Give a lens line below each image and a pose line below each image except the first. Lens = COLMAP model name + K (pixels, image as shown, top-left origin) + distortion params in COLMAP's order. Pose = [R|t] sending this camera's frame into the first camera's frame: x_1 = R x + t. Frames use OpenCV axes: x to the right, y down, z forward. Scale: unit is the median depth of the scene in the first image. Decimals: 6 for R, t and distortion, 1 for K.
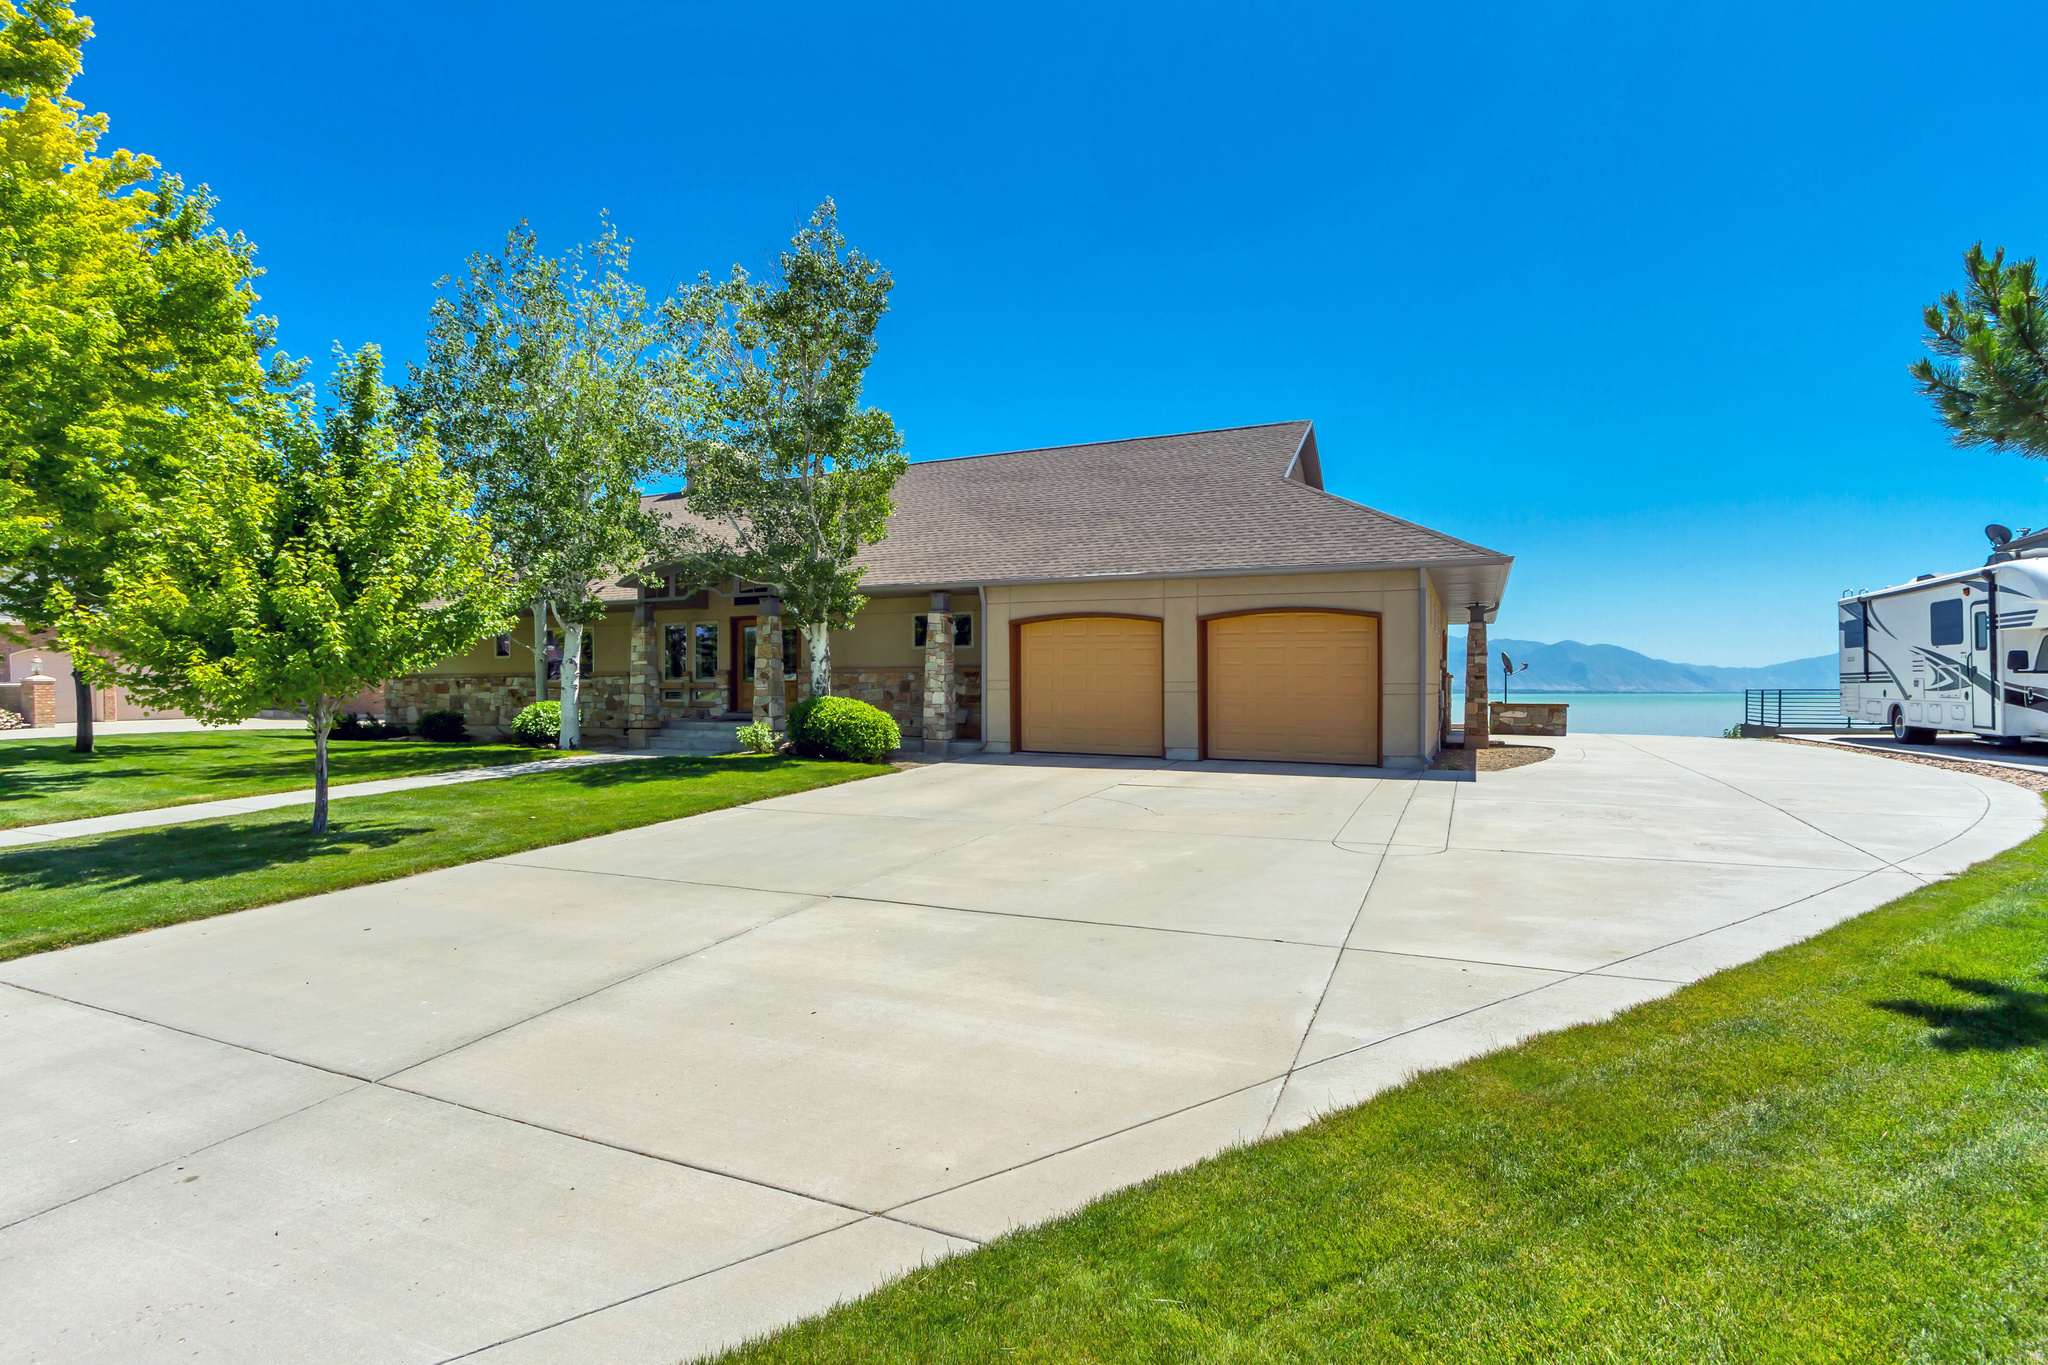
lens RADIAL K [[960.0, 0, 1008.9], [0, 960.0, 692.4], [0, 0, 1]] dist [0.000758, 0.000864]
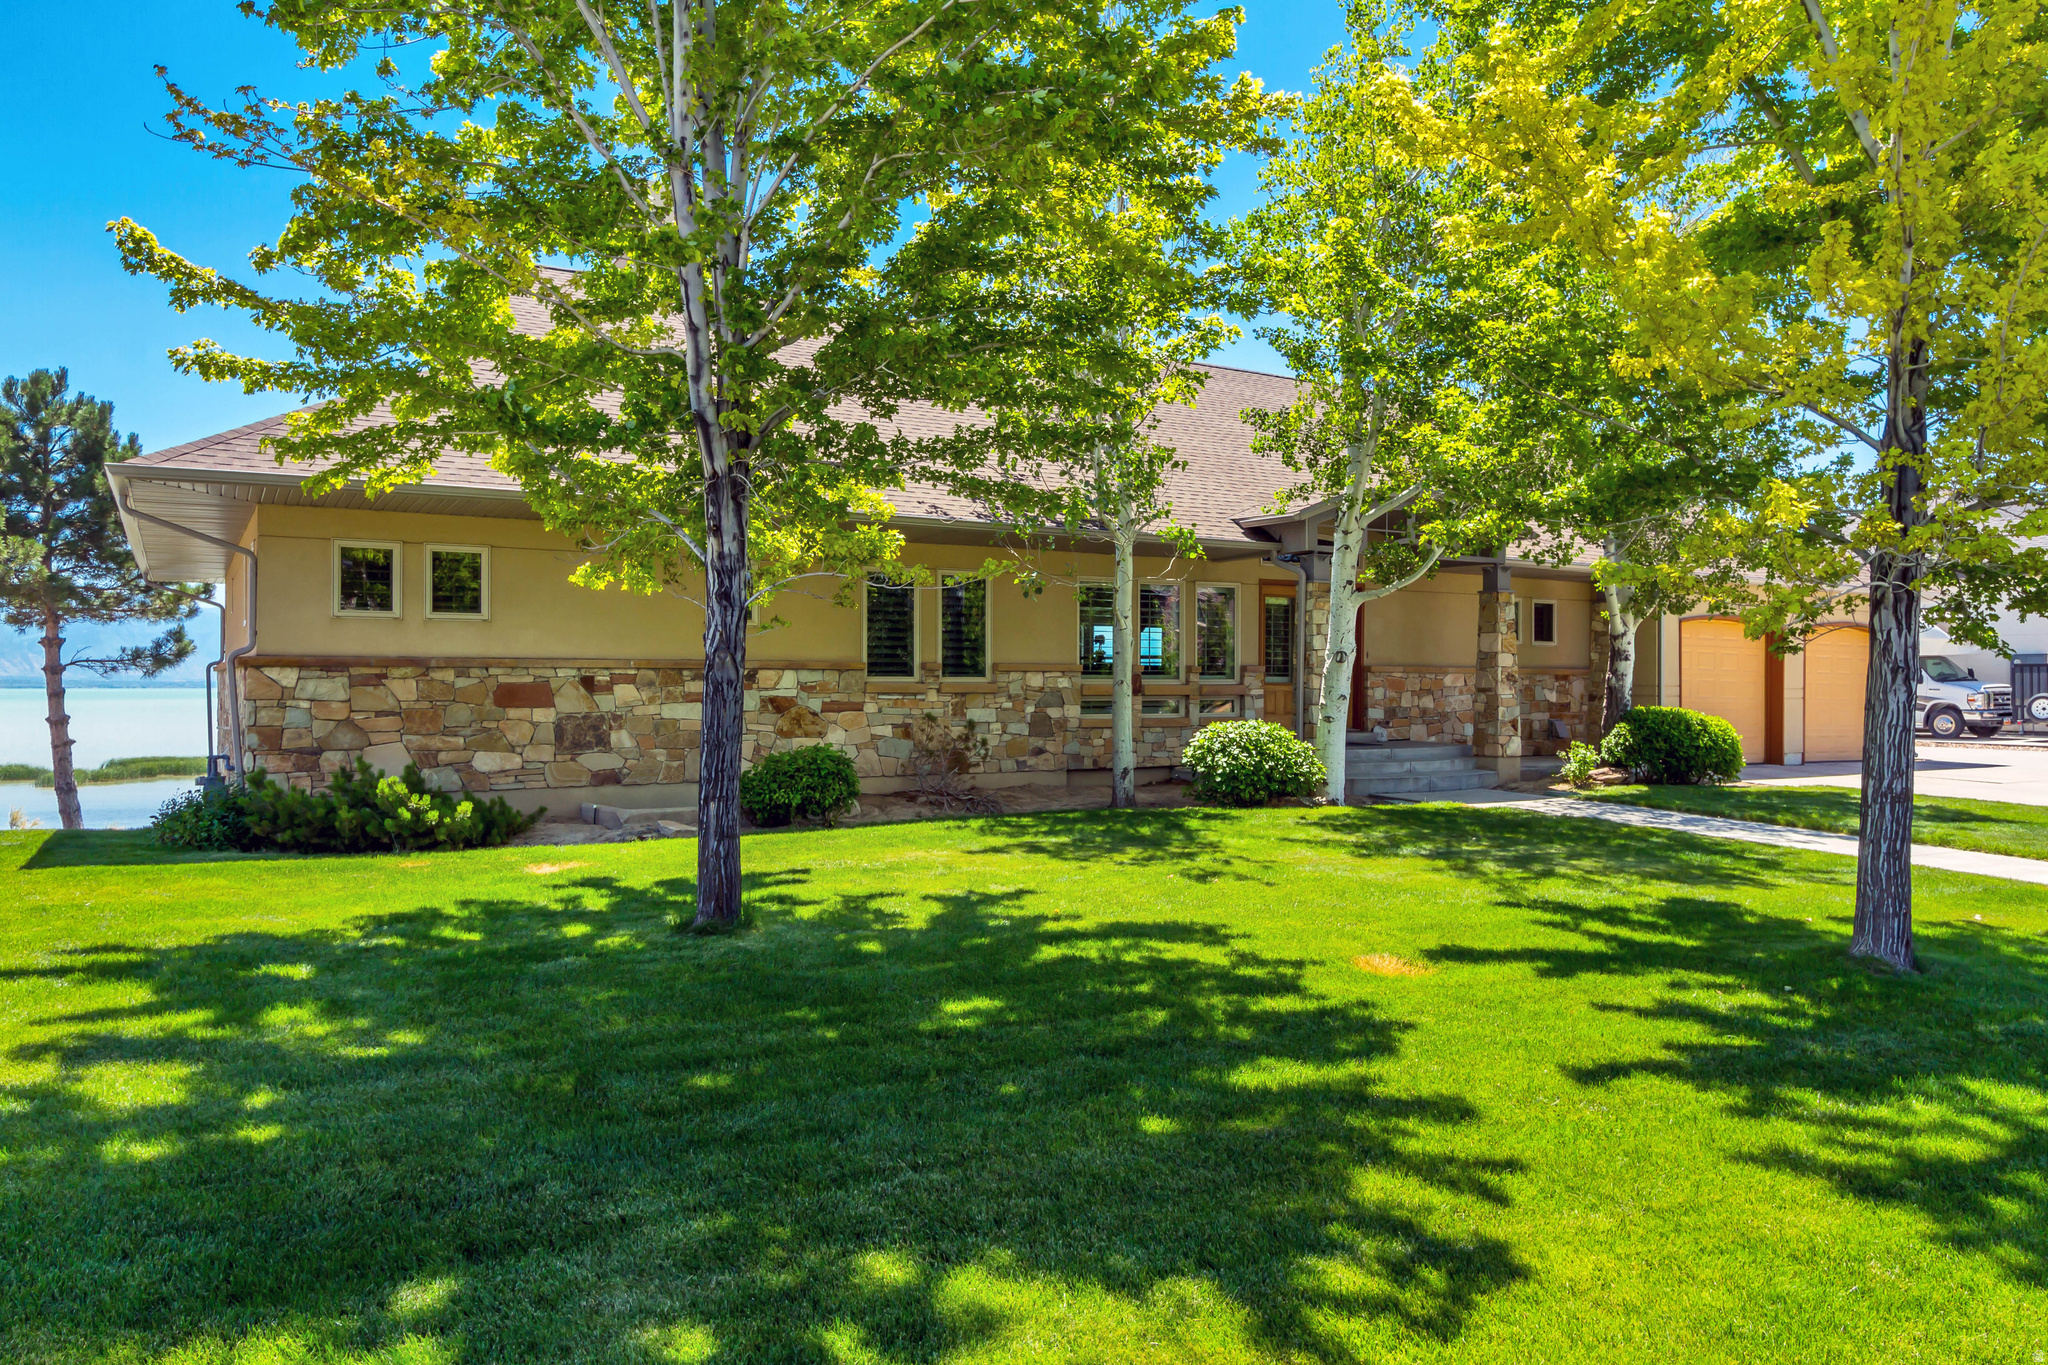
lens RADIAL K [[1395.9, 0, 1031.4], [0, 1395.9, 685.8], [0, 0, 1]] dist [-0.001194, -0.000265]
pose [[0.555719, 0.000848, 0.831370, -1.385181], [-0.000831, 1.000000, -0.000465, -0.011498], [-0.831370, -0.000432, 0.555719, 0.777520]]
